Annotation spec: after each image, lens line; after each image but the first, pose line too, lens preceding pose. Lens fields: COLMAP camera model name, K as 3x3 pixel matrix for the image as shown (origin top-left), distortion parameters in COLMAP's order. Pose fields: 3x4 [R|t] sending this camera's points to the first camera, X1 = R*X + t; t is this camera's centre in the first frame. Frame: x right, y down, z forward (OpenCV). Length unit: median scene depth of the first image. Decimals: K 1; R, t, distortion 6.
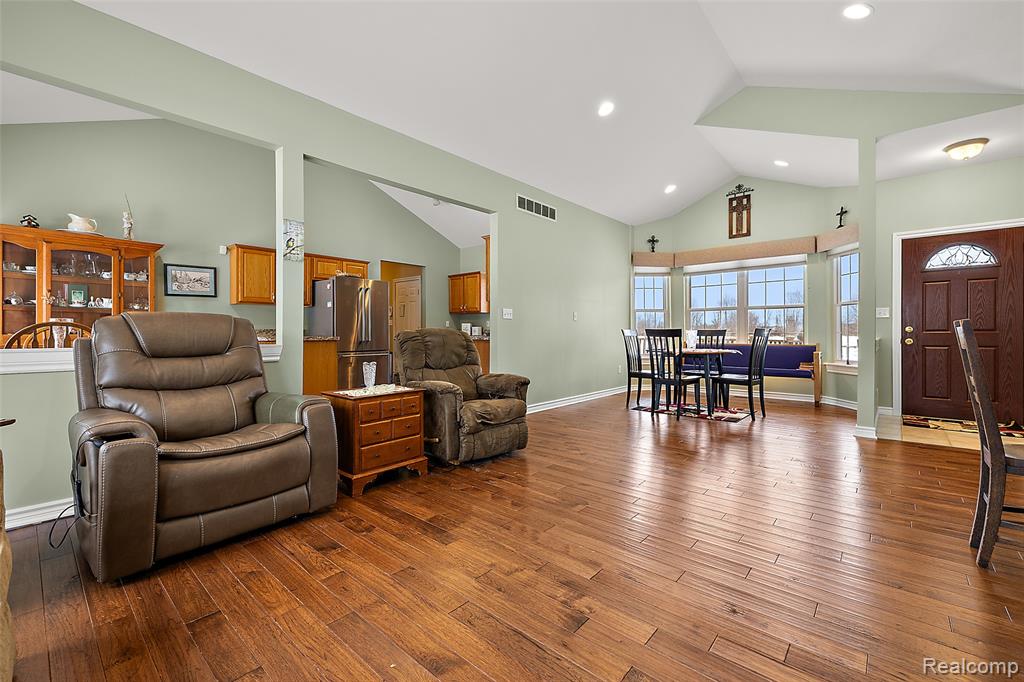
lens RADIAL K [[432.7, 0, 510.4], [0, 432.7, 333.2], [0, 0, 1]] dist [0.001605, 0.000320]
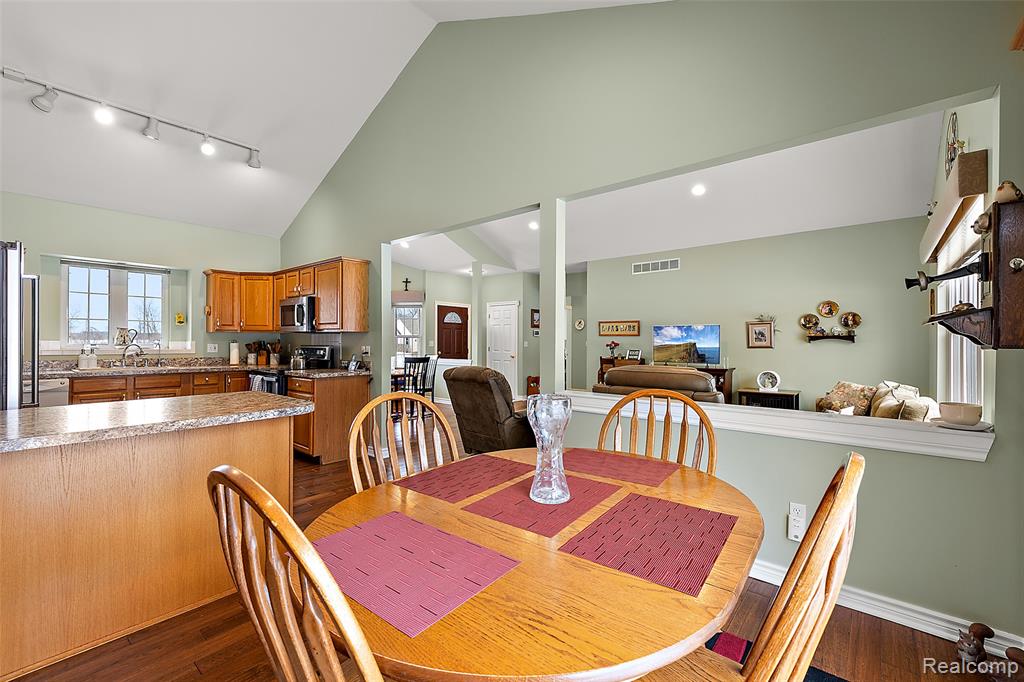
lens RADIAL K [[429.1, 0, 508.5], [0, 429.1, 340.5], [0, 0, 1]] dist [0.002252, 0.000059]
pose [[-0.011510, 0.003915, 0.999926, -0.778154], [-0.002975, 0.999988, -0.003949, -0.044434], [-0.999929, -0.003020, -0.011498, 0.570147]]
